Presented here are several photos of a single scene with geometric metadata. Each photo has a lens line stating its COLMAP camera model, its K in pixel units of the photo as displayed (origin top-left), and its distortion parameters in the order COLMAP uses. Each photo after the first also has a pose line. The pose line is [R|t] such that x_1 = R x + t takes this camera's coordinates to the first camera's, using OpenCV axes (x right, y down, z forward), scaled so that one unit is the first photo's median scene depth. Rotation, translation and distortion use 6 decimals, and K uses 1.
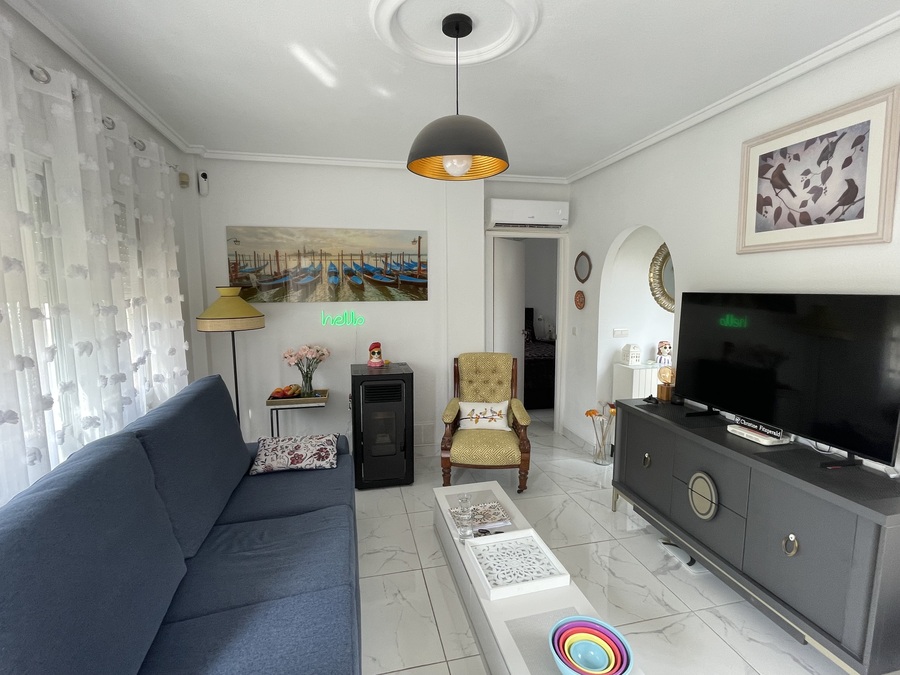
lens RADIAL K [[426.7, 0, 449.9], [0, 426.7, 336.2], [0, 0, 1]] dist [-0.001634, -0.000666]
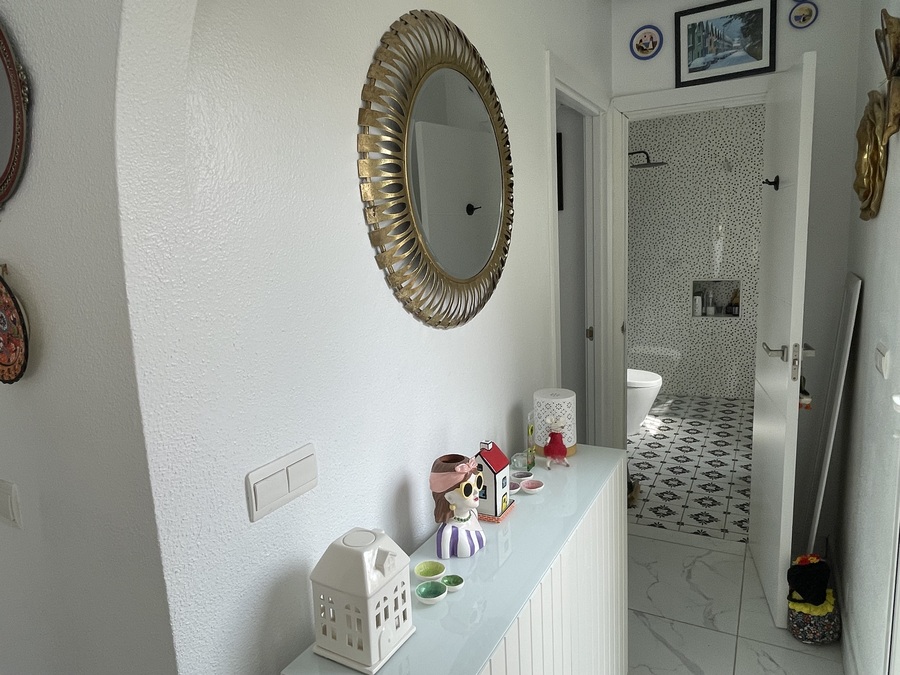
lens RADIAL K [[586.0, 0, 436.6], [0, 586.0, 336.6], [0, 0, 1]] dist [-0.004158, -0.001425]
pose [[0.672742, -0.142094, 0.726104, 0.273293], [0.127511, 0.988967, 0.075395, -0.078858], [-0.728807, 0.041865, 0.683438, 0.778742]]
